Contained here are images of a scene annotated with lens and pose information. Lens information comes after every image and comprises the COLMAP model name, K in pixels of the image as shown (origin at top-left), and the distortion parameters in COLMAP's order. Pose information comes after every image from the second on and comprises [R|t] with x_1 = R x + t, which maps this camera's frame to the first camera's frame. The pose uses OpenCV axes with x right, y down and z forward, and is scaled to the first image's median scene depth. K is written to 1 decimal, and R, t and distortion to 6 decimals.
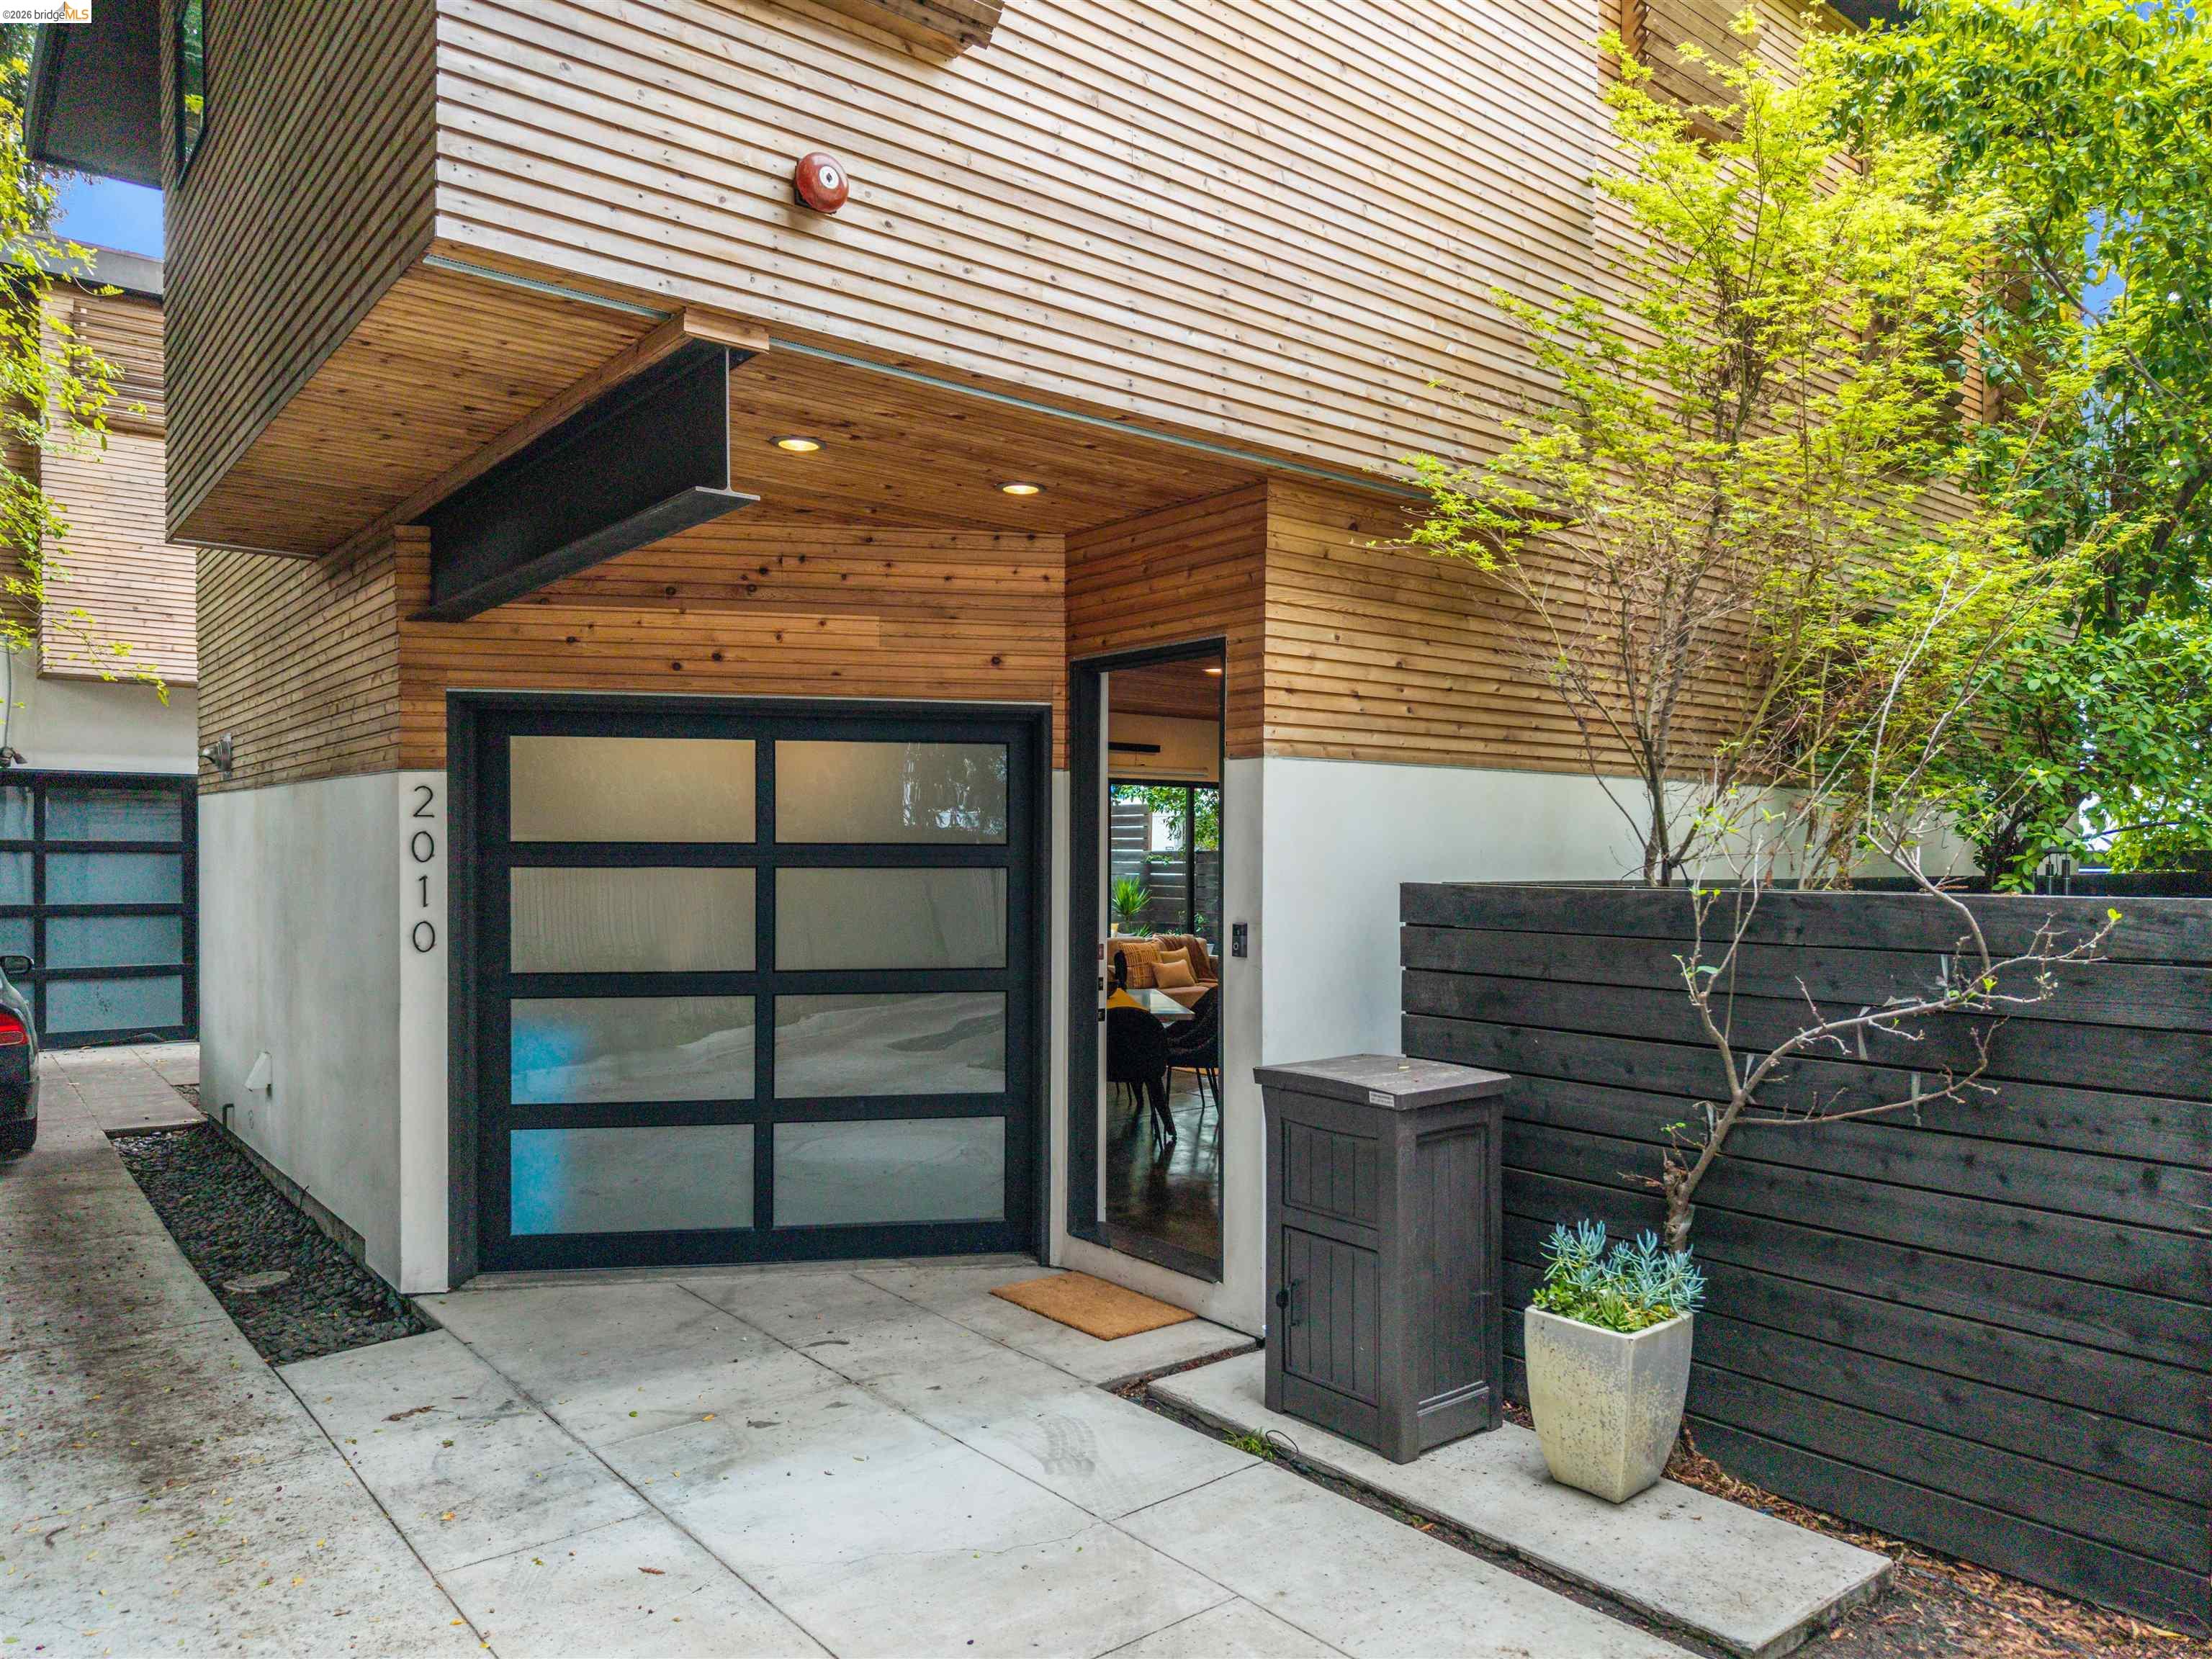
lens RADIAL K [[1505.8, 0, 1103.0], [0, 1505.8, 881.4], [0, 0, 1]] dist [0.003742, -0.003747]
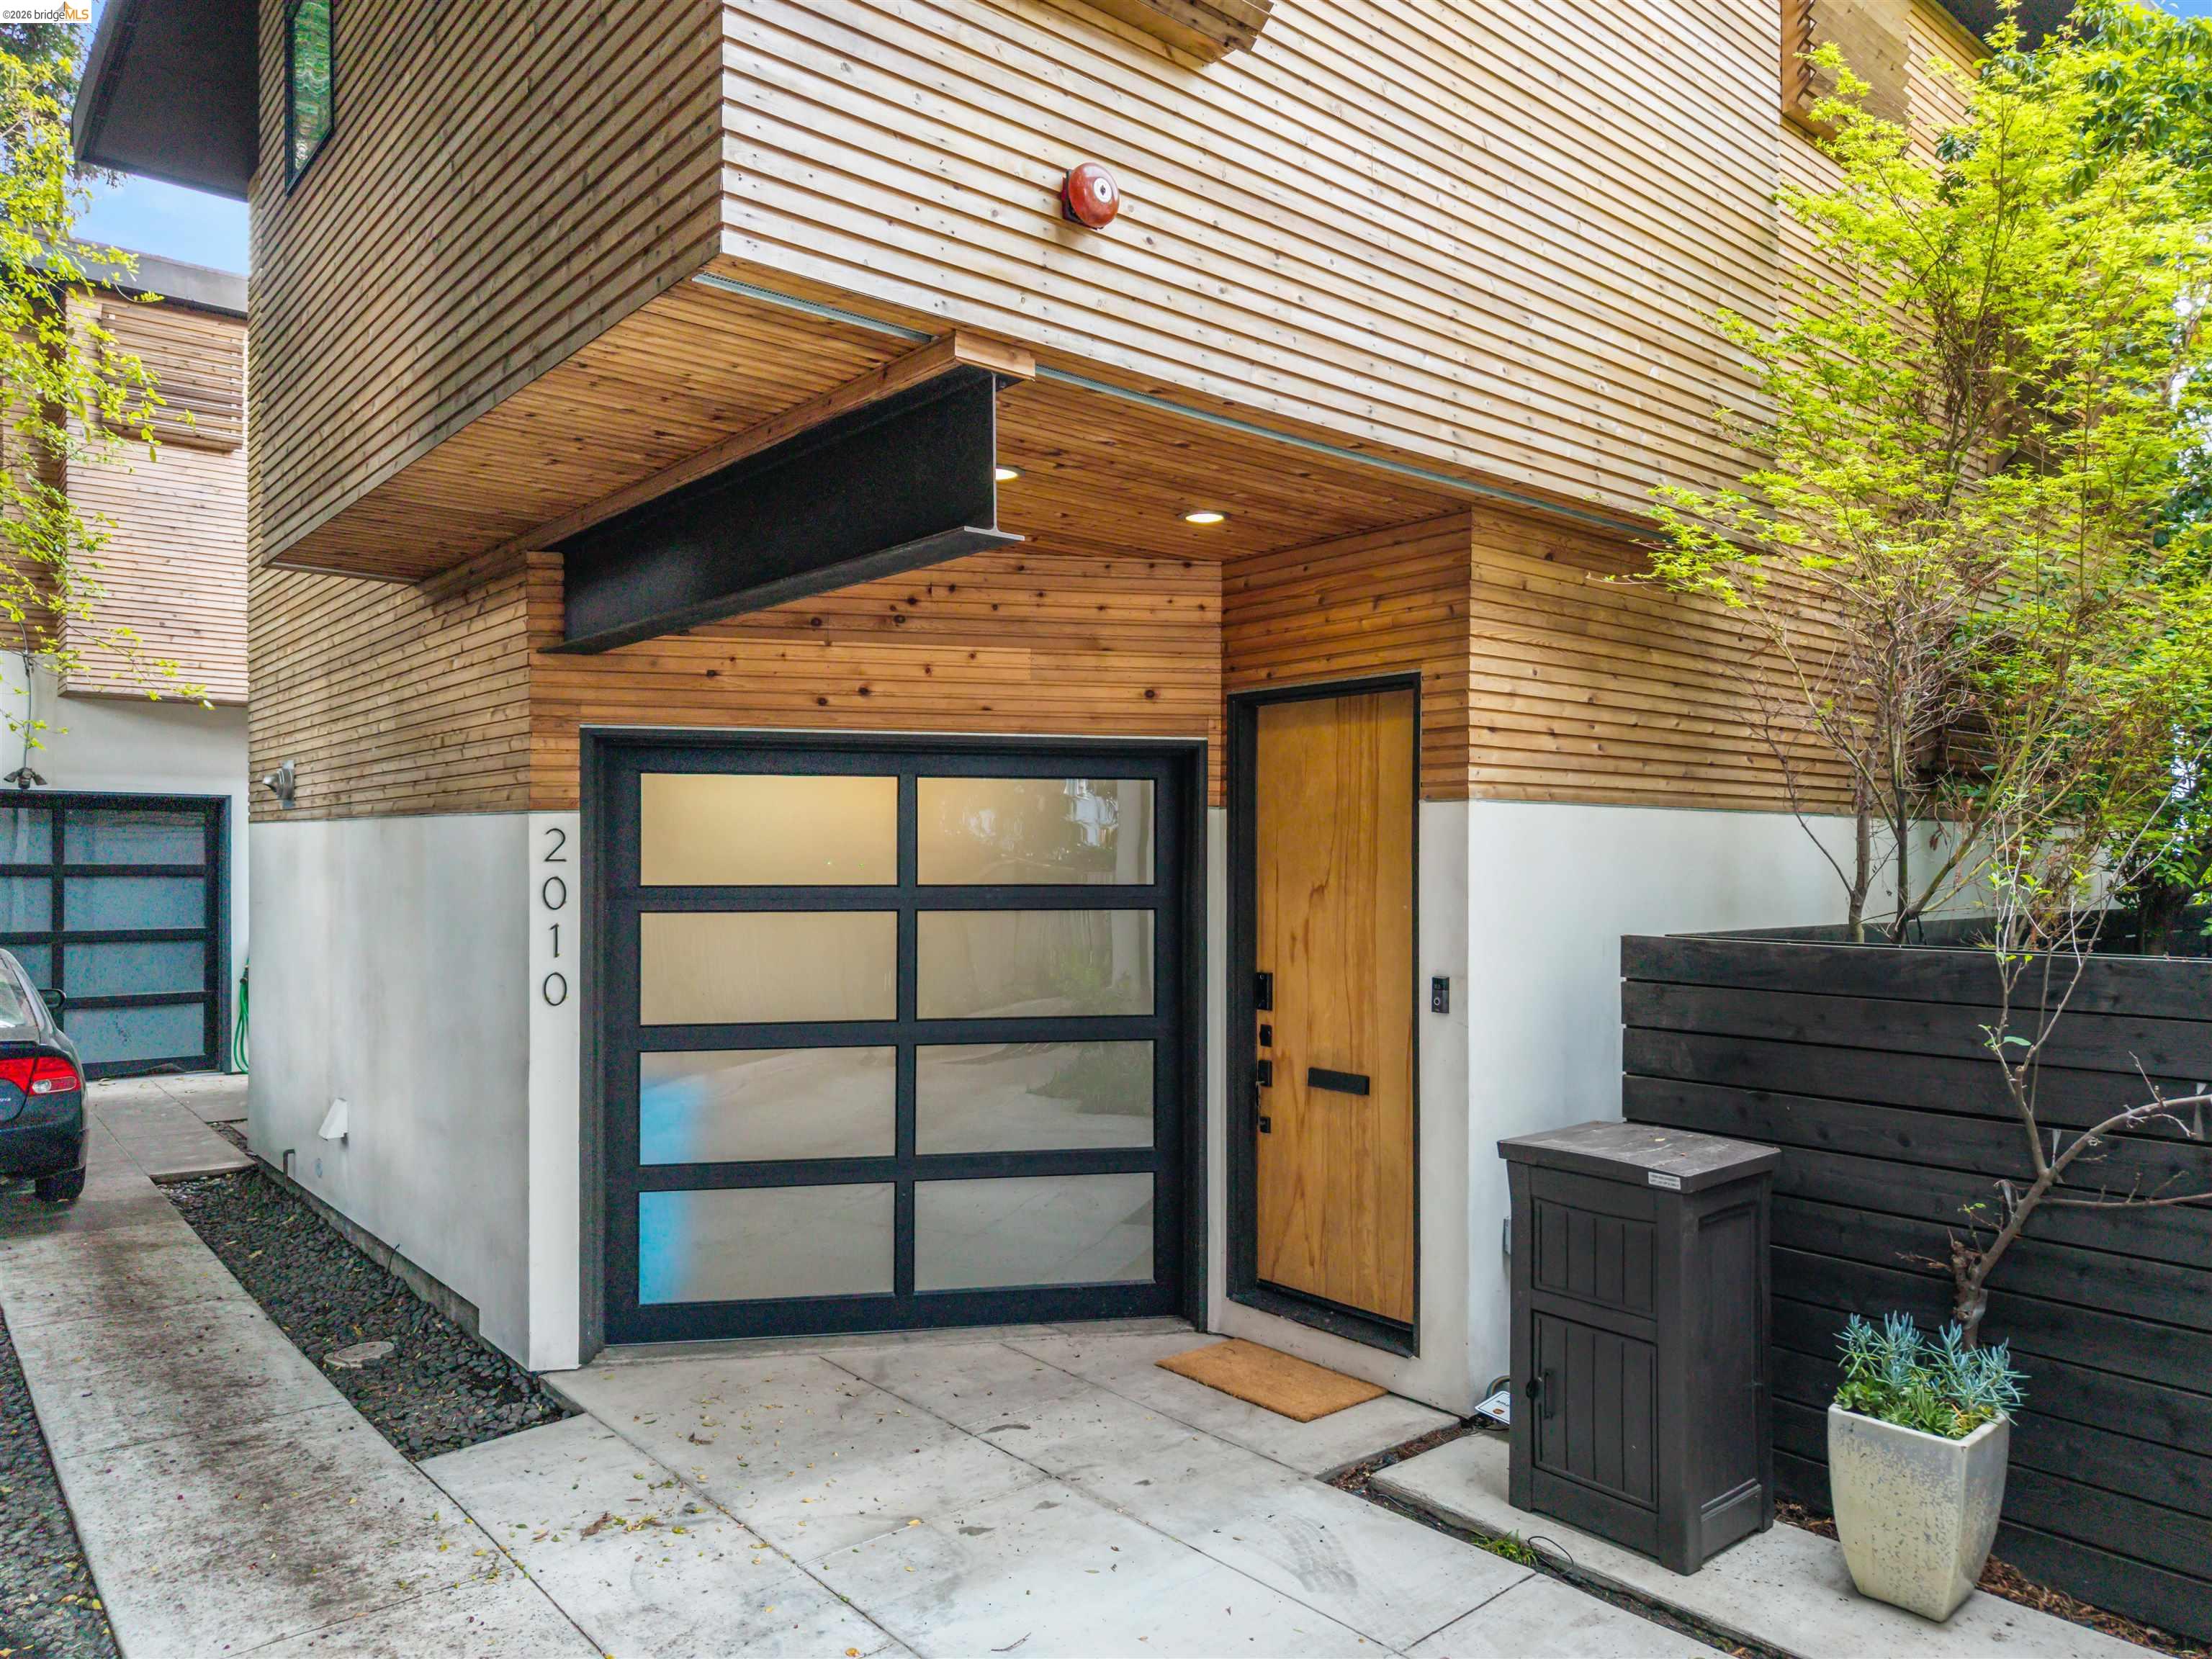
lens RADIAL K [[1499.8, 0, 1094.7], [0, 1499.8, 863.1], [0, 0, 1]] dist [0.007165, -0.007757]
pose [[0.999777, -0.001391, 0.021087, -0.144770], [0.001689, 0.999899, -0.014138, -0.029956], [-0.021065, 0.014170, 0.999678, 0.061698]]
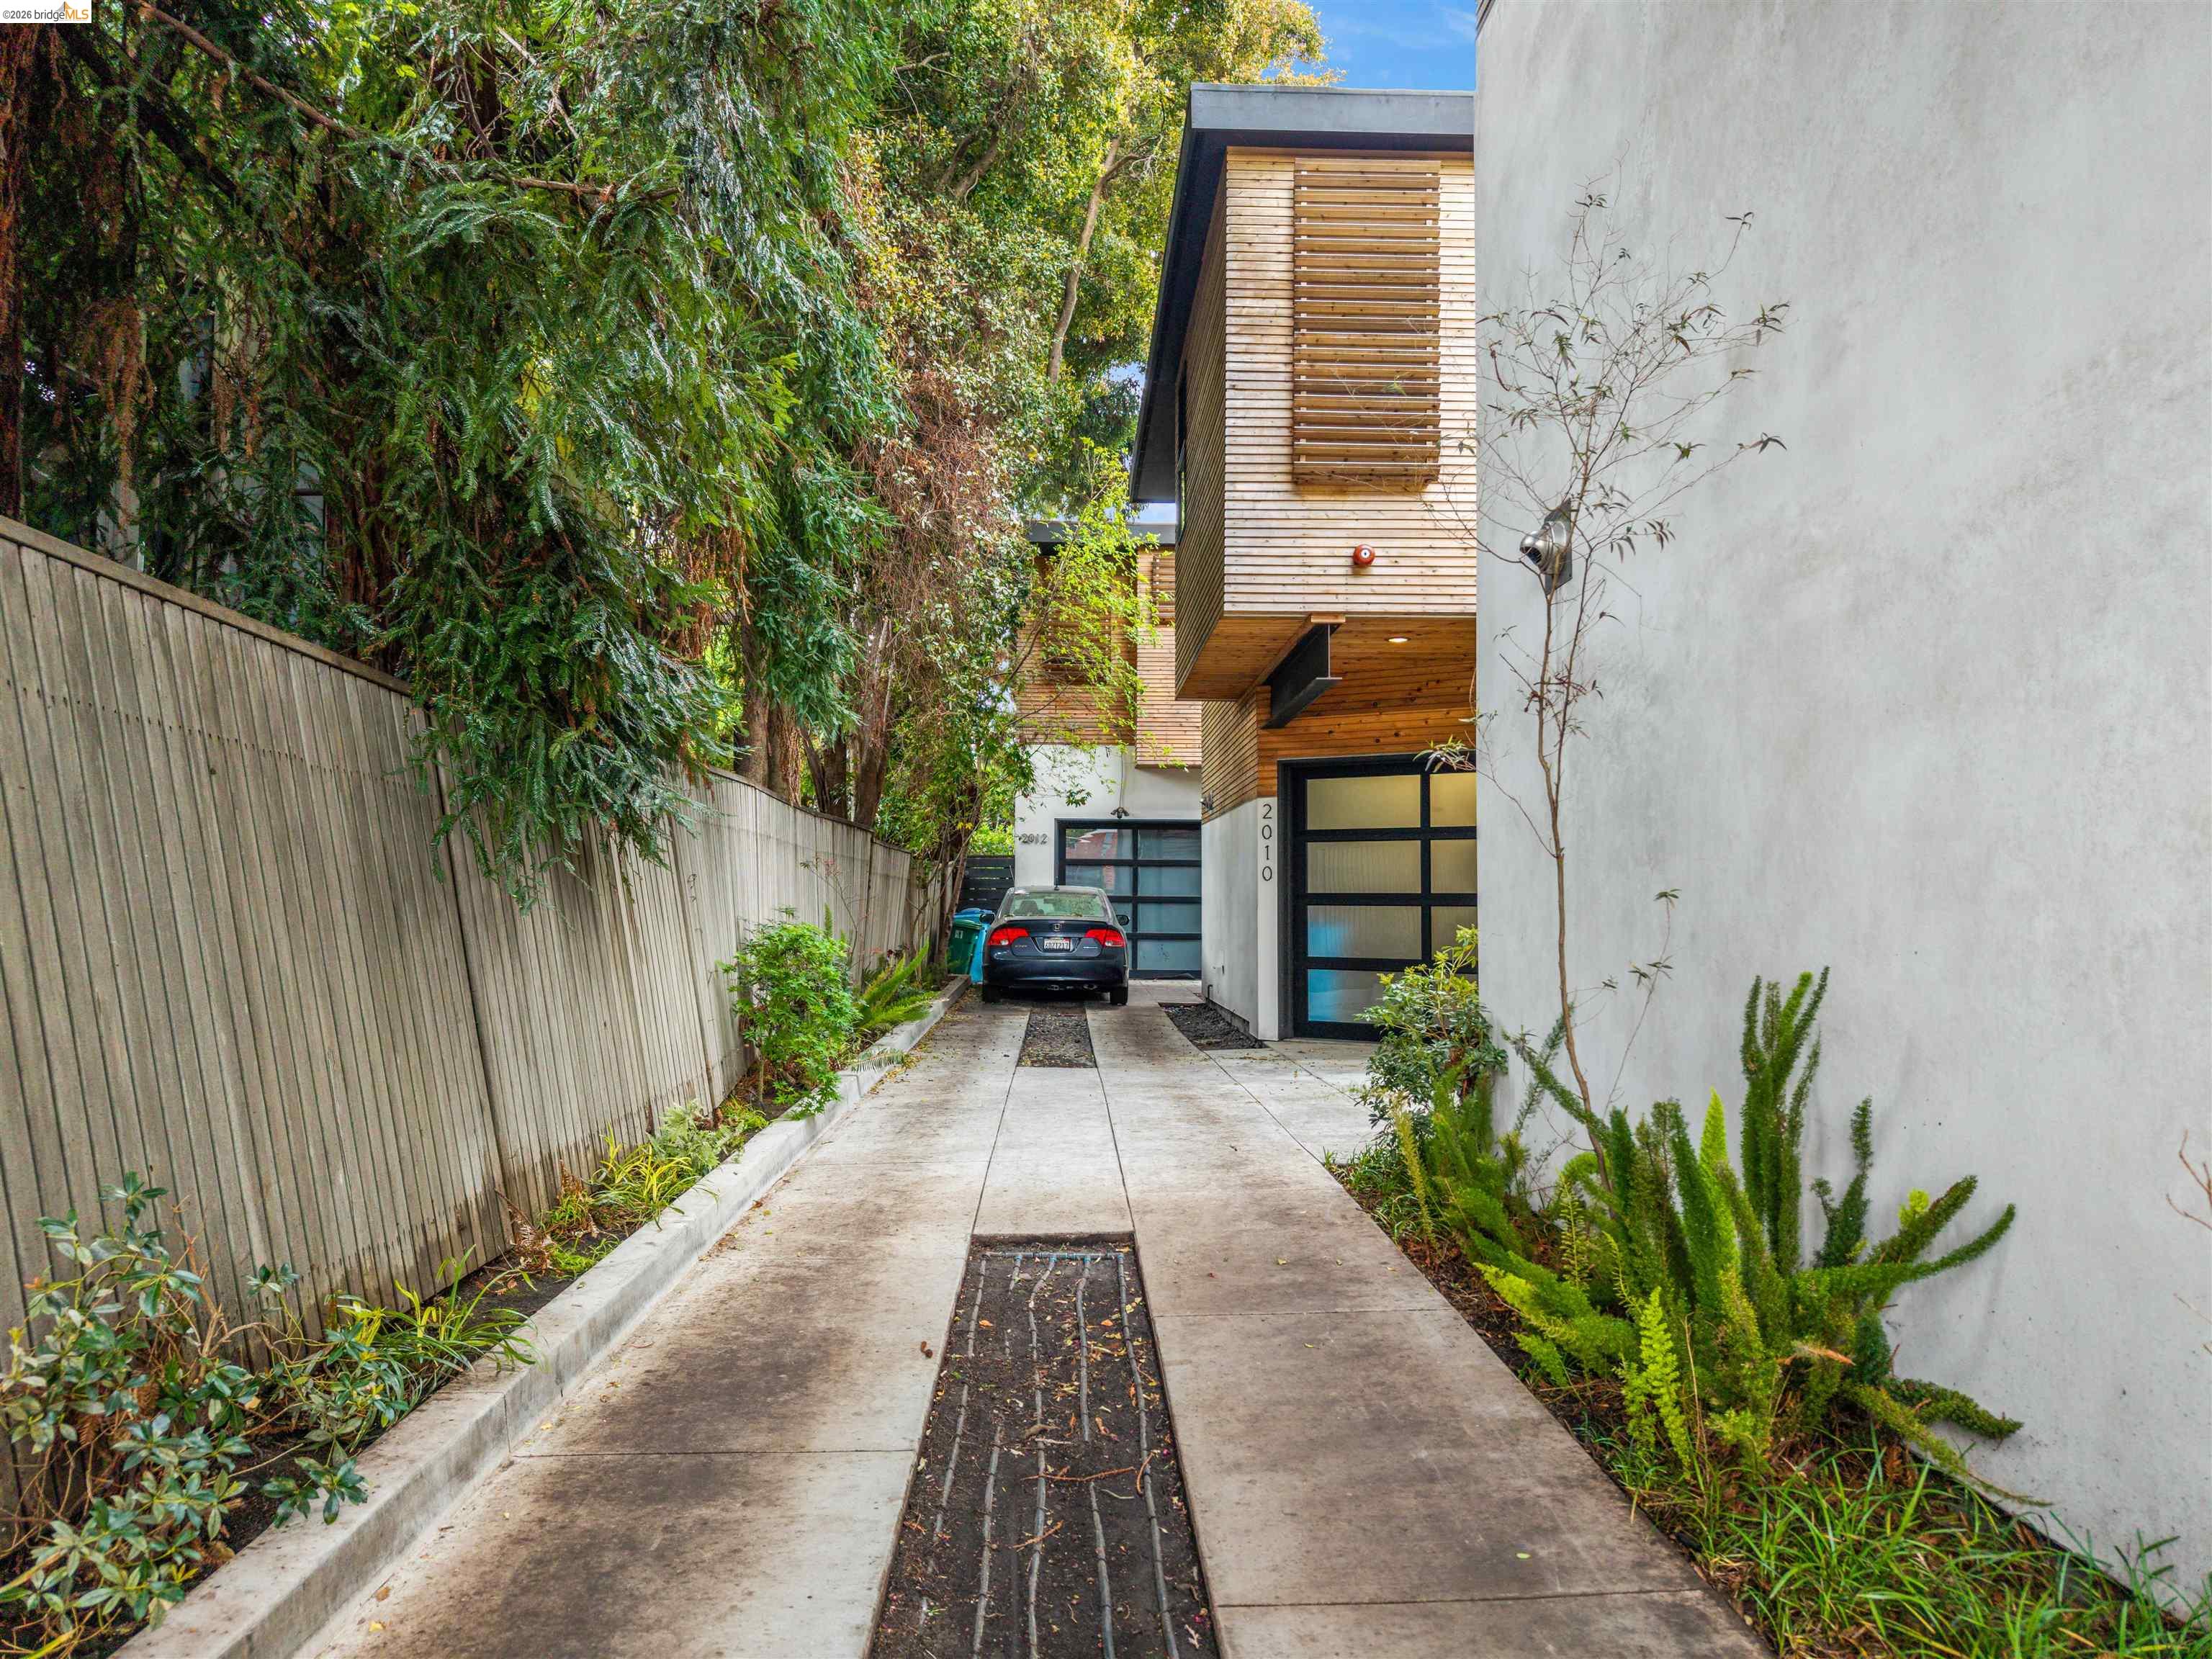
lens RADIAL K [[1497.8, 0, 1104.2], [0, 1497.8, 823.4], [0, 0, 1]] dist [0.067470, -0.150561]
pose [[0.799261, -0.035732, -0.599920, 0.703007], [-0.012580, 0.997017, -0.076144, 0.141158], [0.600852, 0.068406, 0.796428, -0.921452]]
